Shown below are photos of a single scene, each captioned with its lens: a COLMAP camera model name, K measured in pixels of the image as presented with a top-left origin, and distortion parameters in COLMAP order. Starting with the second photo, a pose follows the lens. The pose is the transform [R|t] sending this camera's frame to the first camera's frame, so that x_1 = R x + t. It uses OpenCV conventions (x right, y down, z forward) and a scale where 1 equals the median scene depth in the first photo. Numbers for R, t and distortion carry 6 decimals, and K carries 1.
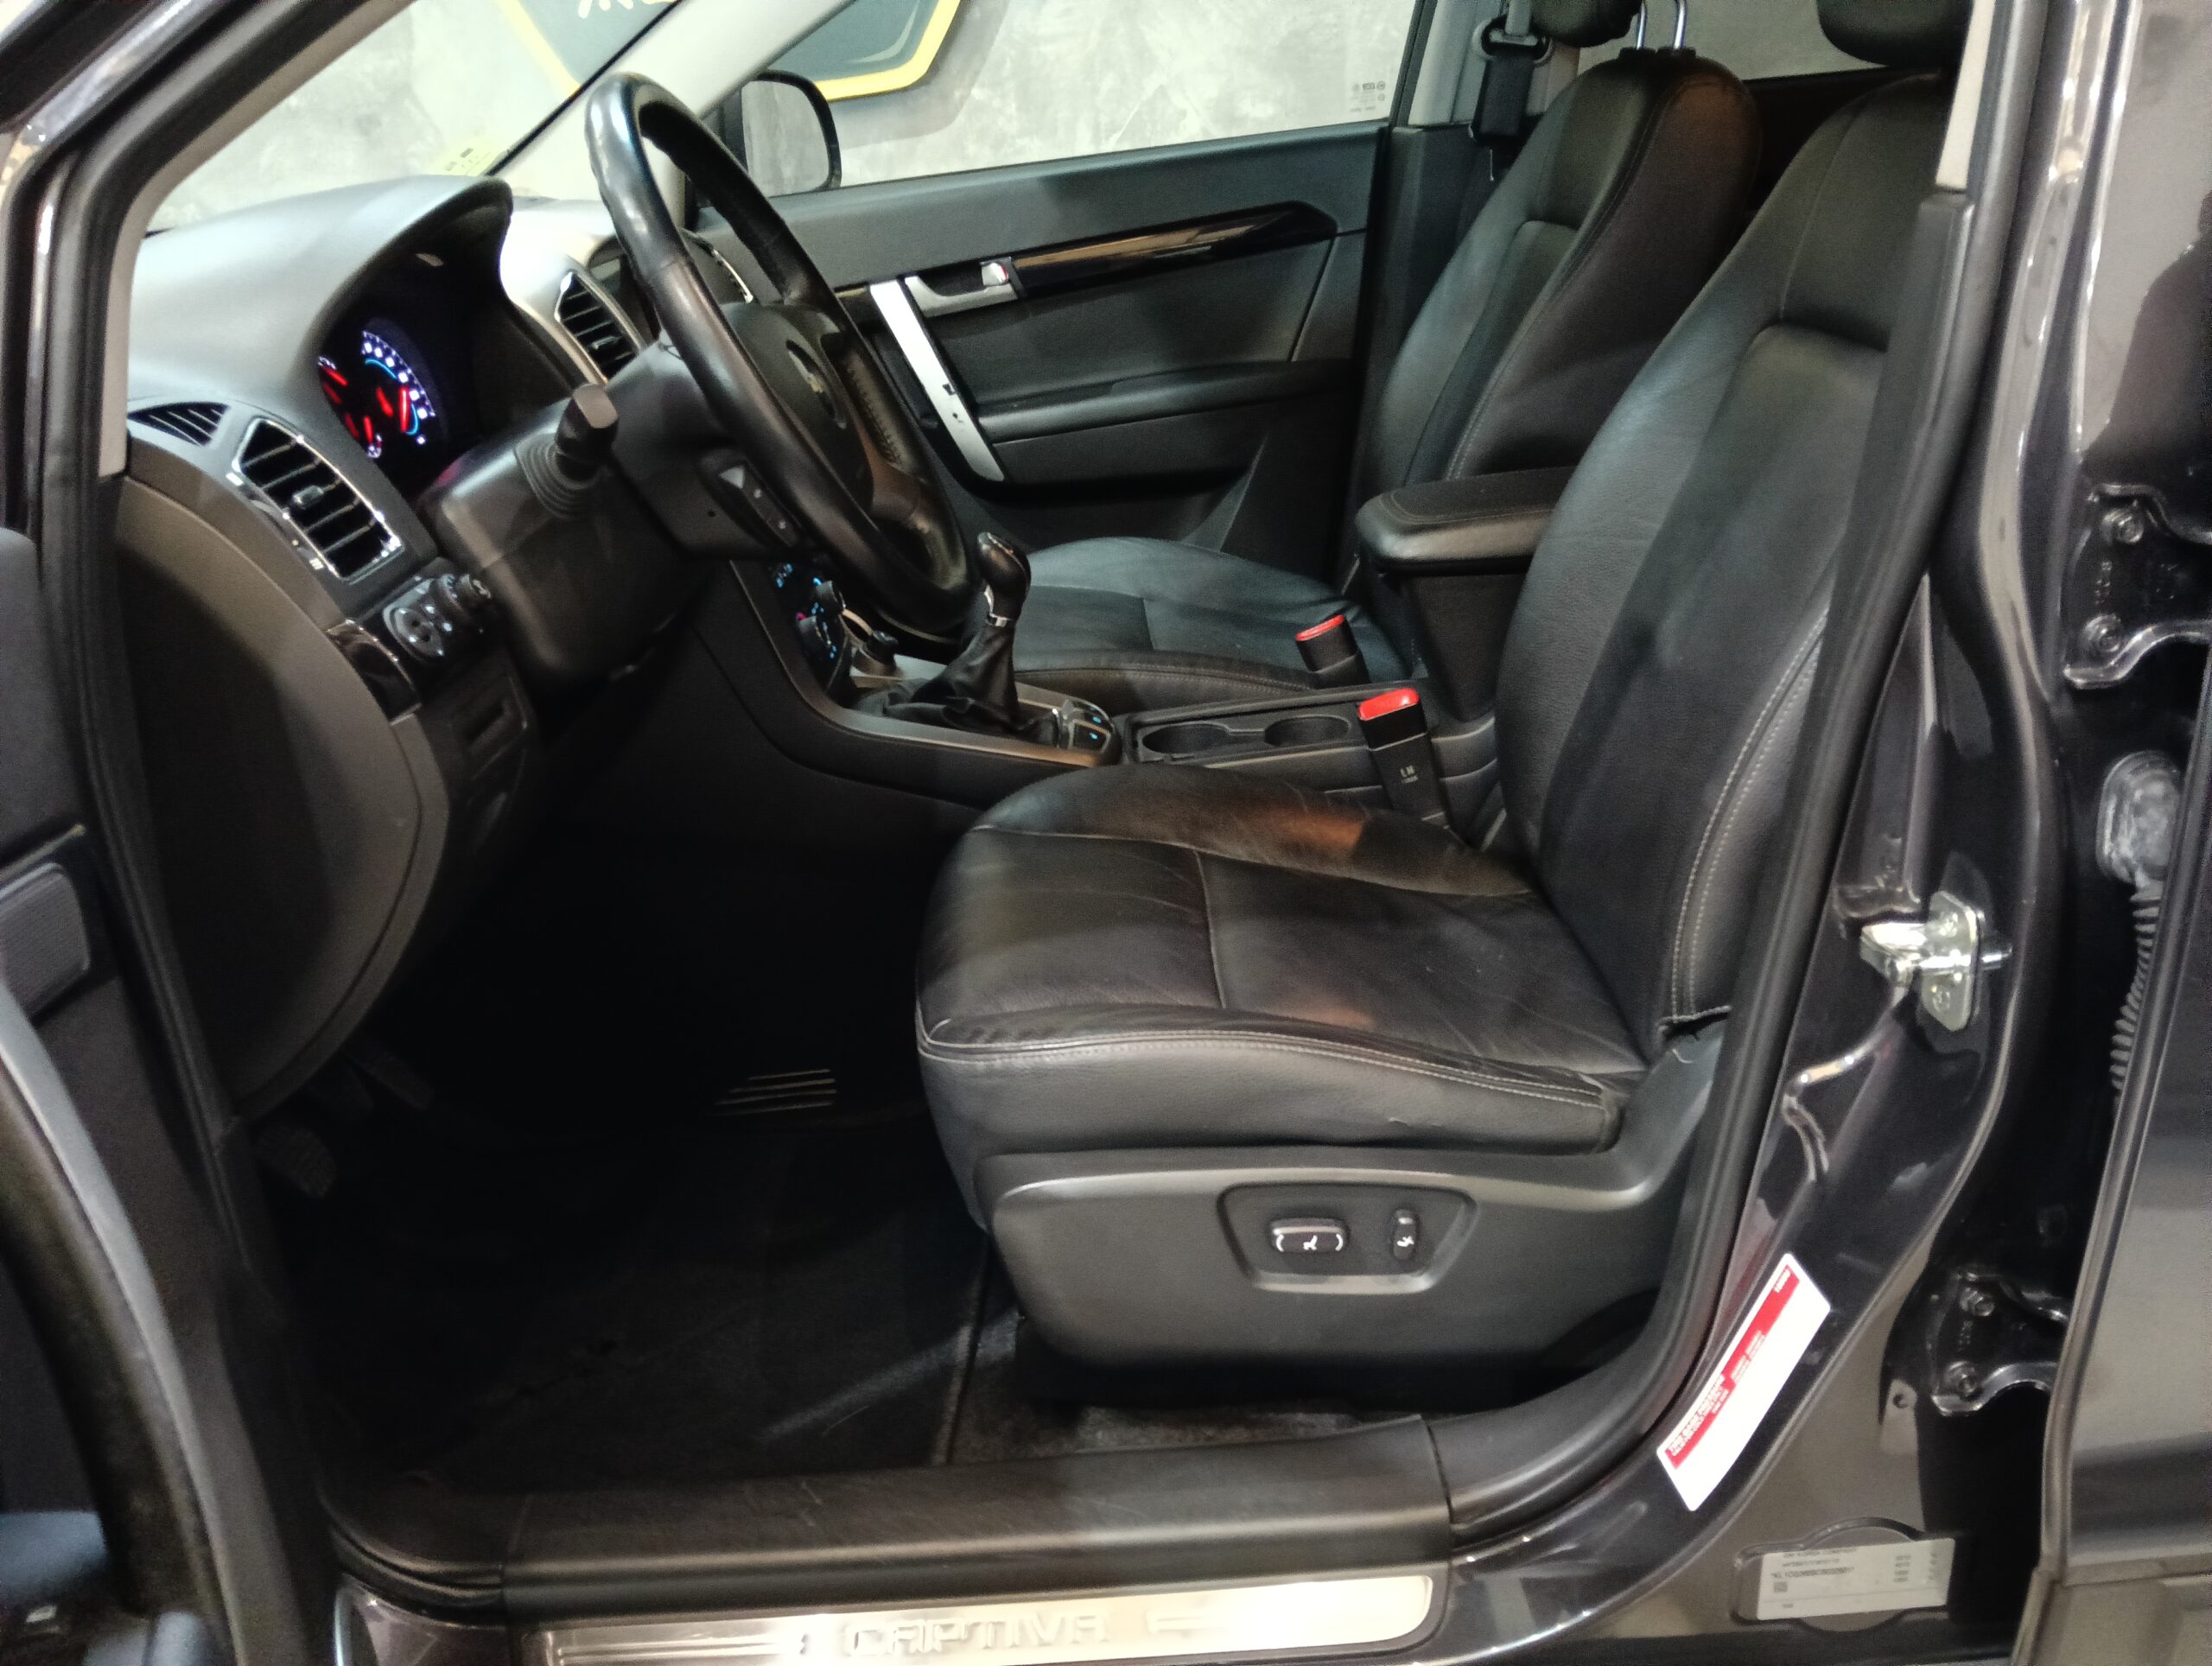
lens RADIAL K [[1801.6, 0, 1106.0], [0, 1801.6, 833.0], [0, 0, 1]] dist [0.179092, -0.530809]
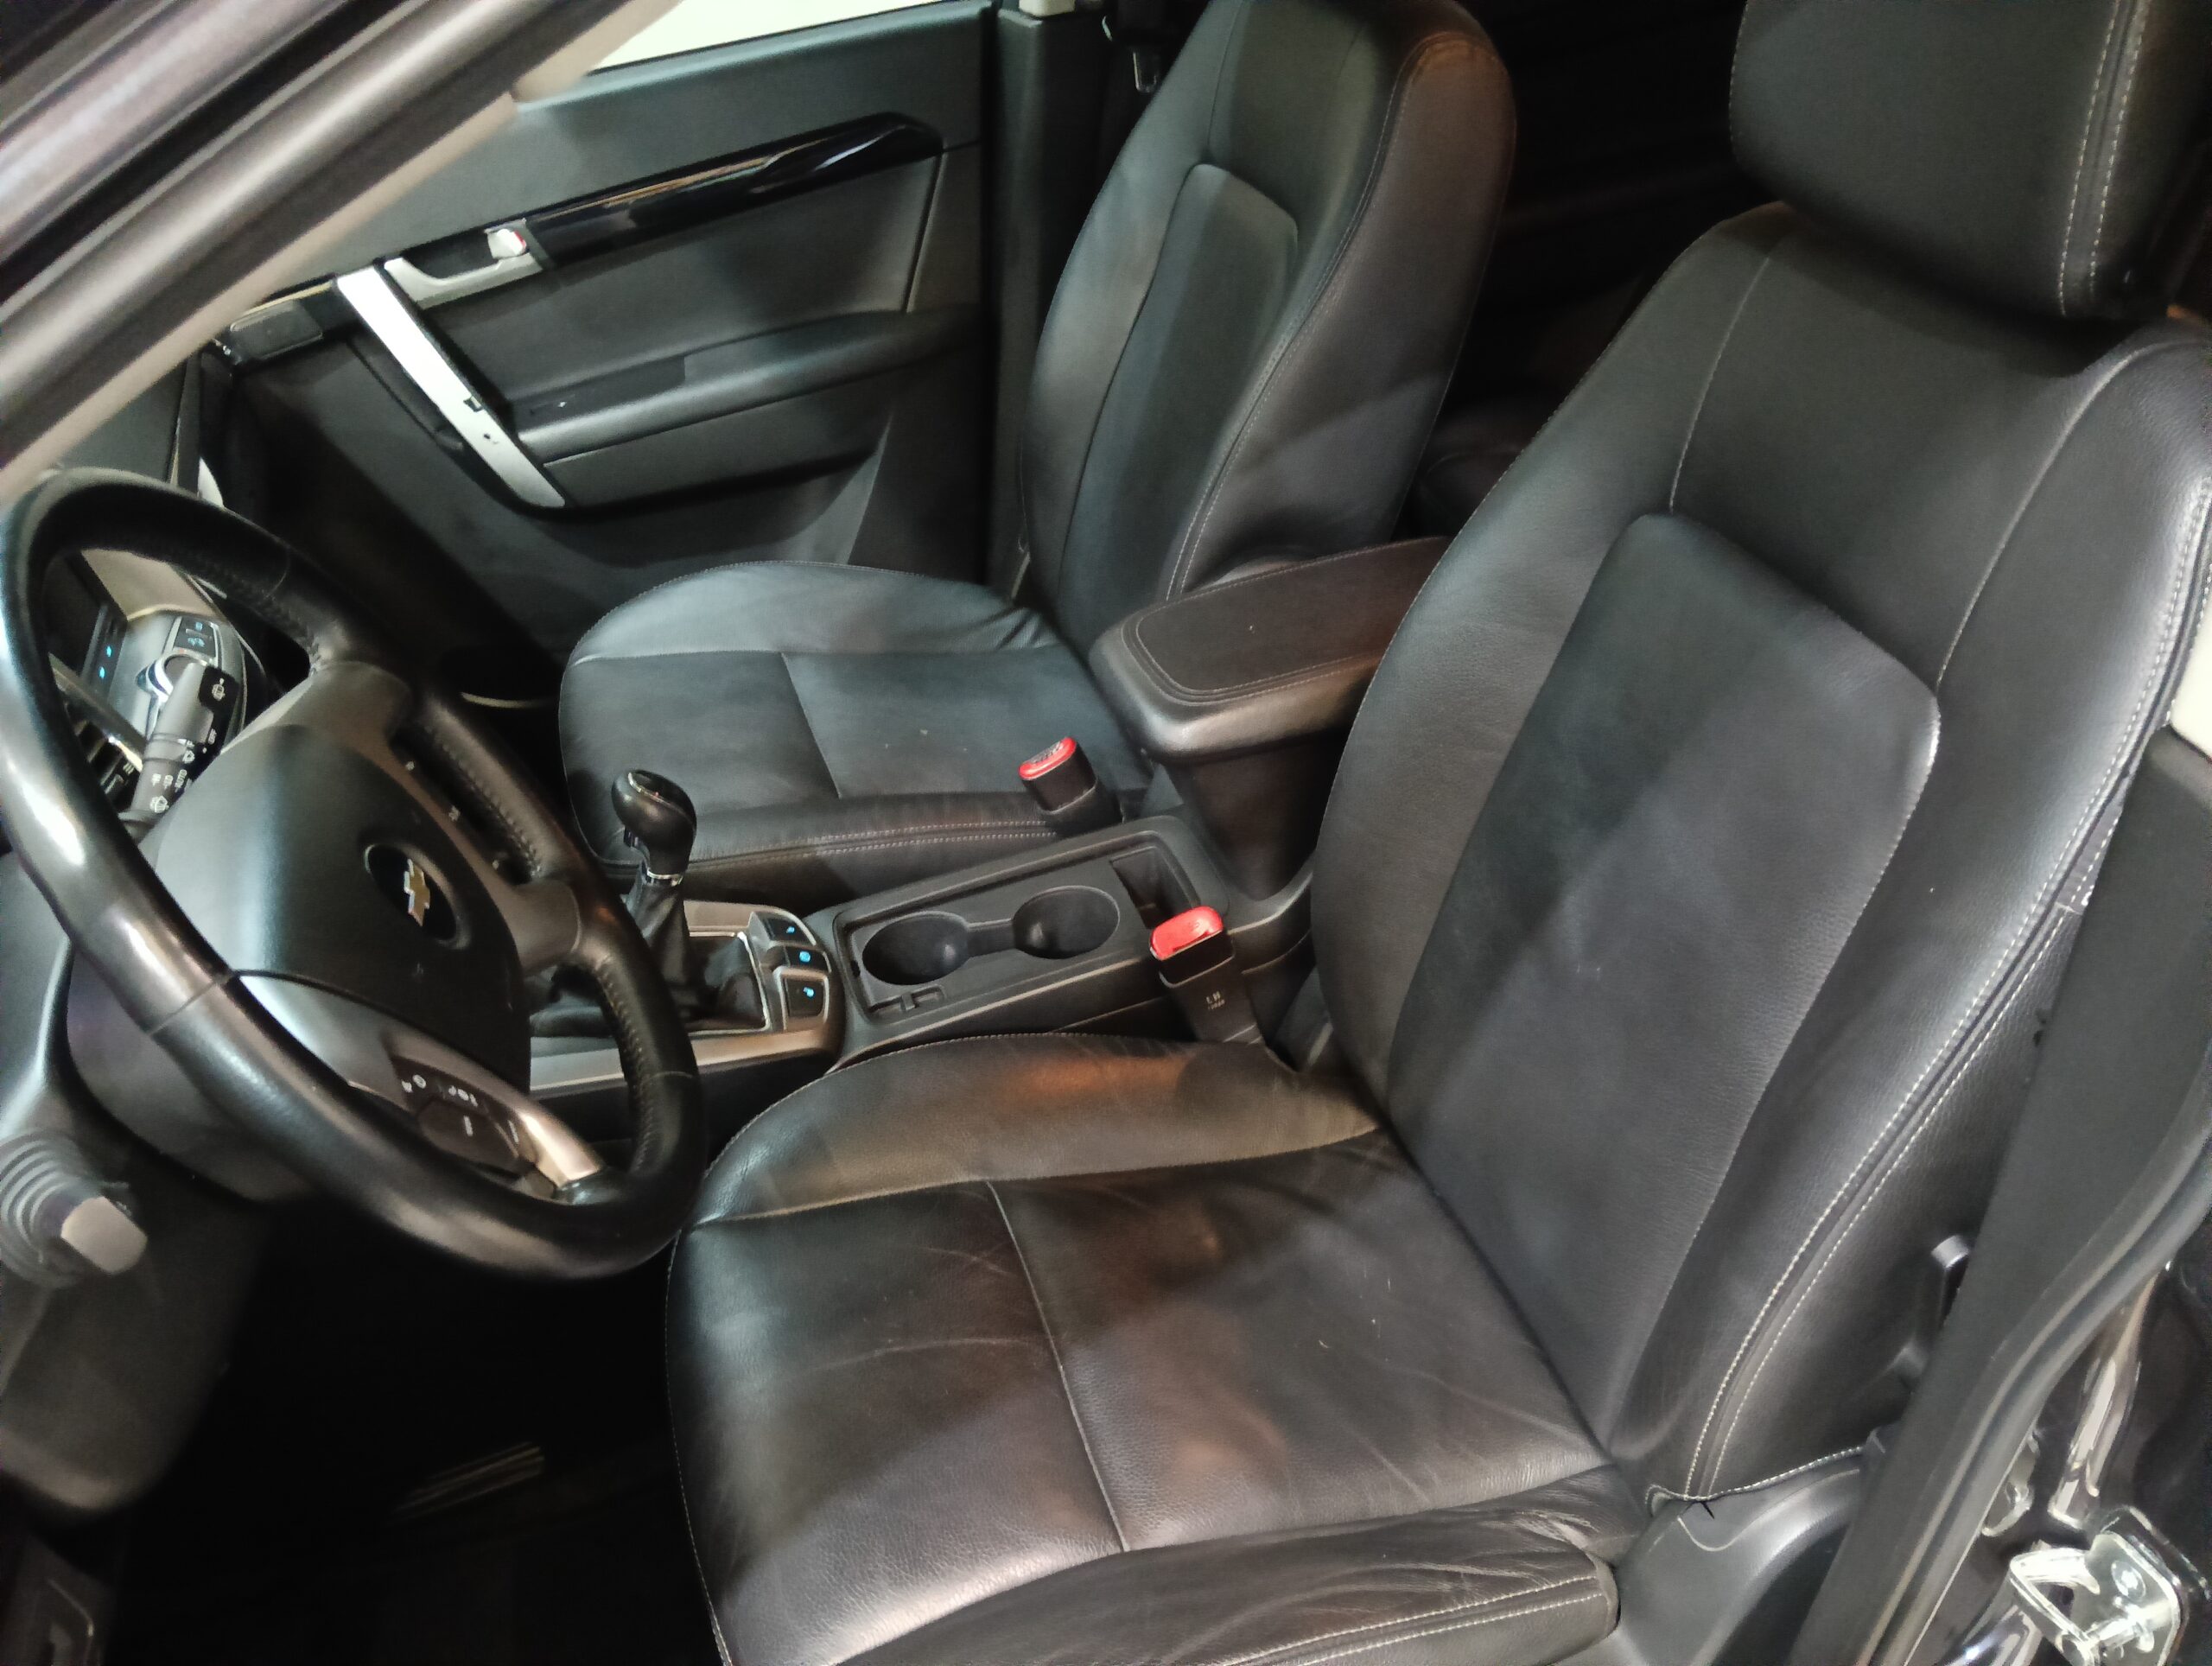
lens RADIAL K [[1801.6, 0, 1106.0], [0, 1801.6, 833.0], [0, 0, 1]] dist [0.179092, -0.530809]
pose [[0.958214, -0.172769, 0.227984, -0.037824], [0.122364, 0.967966, 0.219245, -0.206048], [-0.258559, -0.182186, 0.948660, 0.177197]]
